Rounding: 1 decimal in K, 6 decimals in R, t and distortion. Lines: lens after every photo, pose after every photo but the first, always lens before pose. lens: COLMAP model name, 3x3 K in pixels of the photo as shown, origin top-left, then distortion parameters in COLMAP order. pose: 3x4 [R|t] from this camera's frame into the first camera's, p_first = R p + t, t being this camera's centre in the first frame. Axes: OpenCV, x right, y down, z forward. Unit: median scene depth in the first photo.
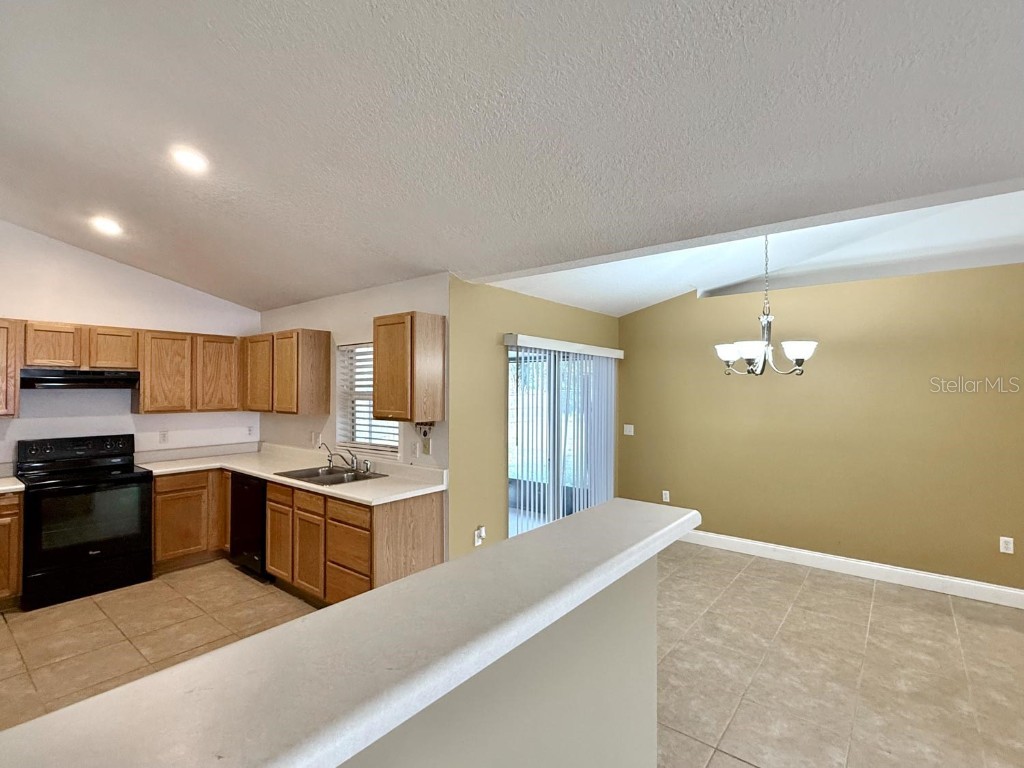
lens RADIAL K [[488.1, 0, 508.7], [0, 488.1, 384.1], [0, 0, 1]] dist [0.000823, -0.000396]
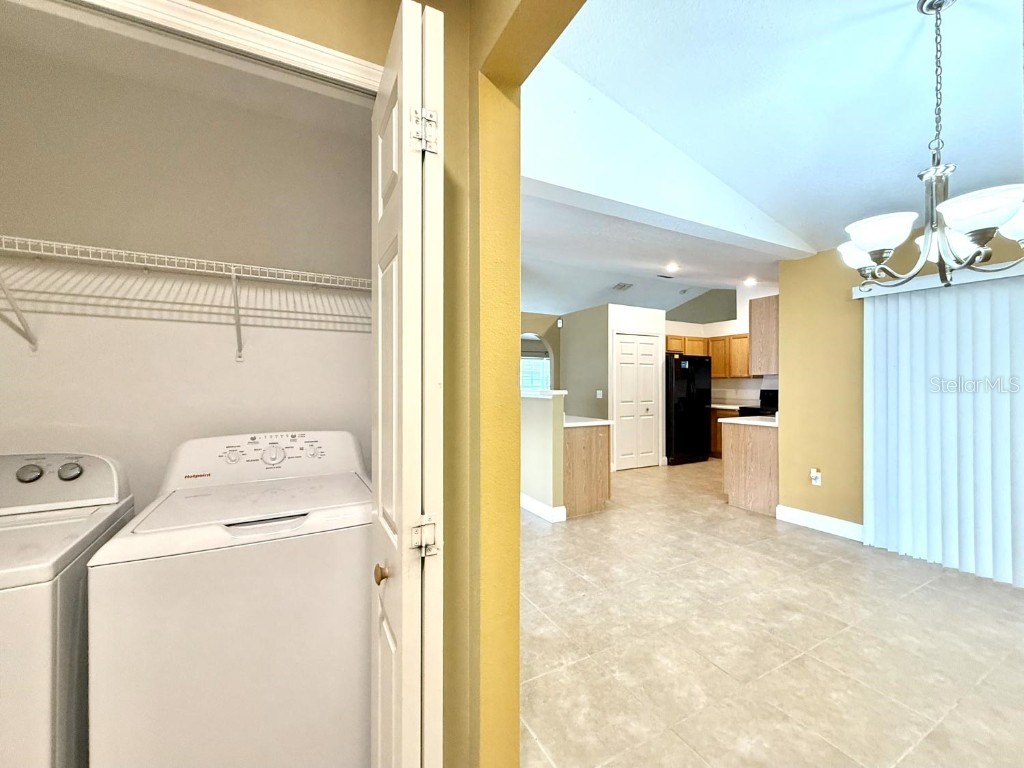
lens RADIAL K [[417.4, 0, 513.2], [0, 417.4, 382.2], [0, 0, 1]] dist [-0.000687, -0.000317]
pose [[-0.384811, -0.003625, -0.922988, 1.047727], [0.010036, 0.999917, -0.008112, 0.086371], [0.922941, -0.012384, -0.384743, 0.687793]]
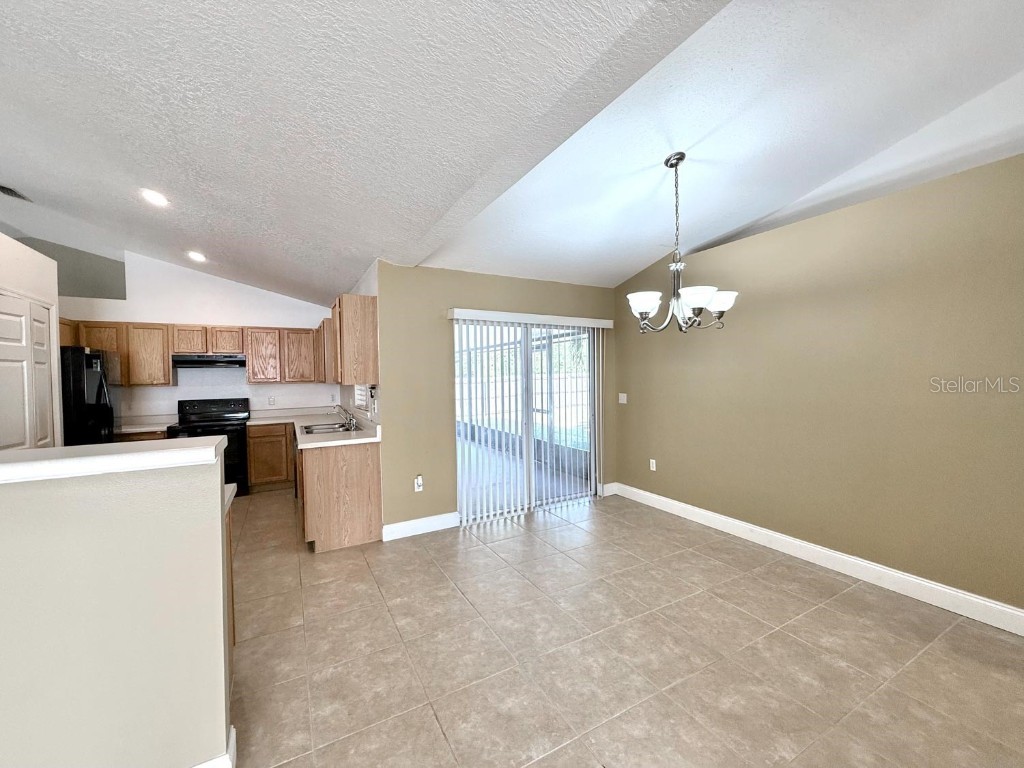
lens RADIAL K [[407.9, 0, 508.6], [0, 407.9, 383.6], [0, 0, 1]] dist [-0.000619, 0.000079]
pose [[0.924980, -0.010072, -0.379881, 0.483905], [0.022232, 0.999371, 0.027635, 0.047098], [0.379364, -0.034008, 0.924622, 0.175828]]
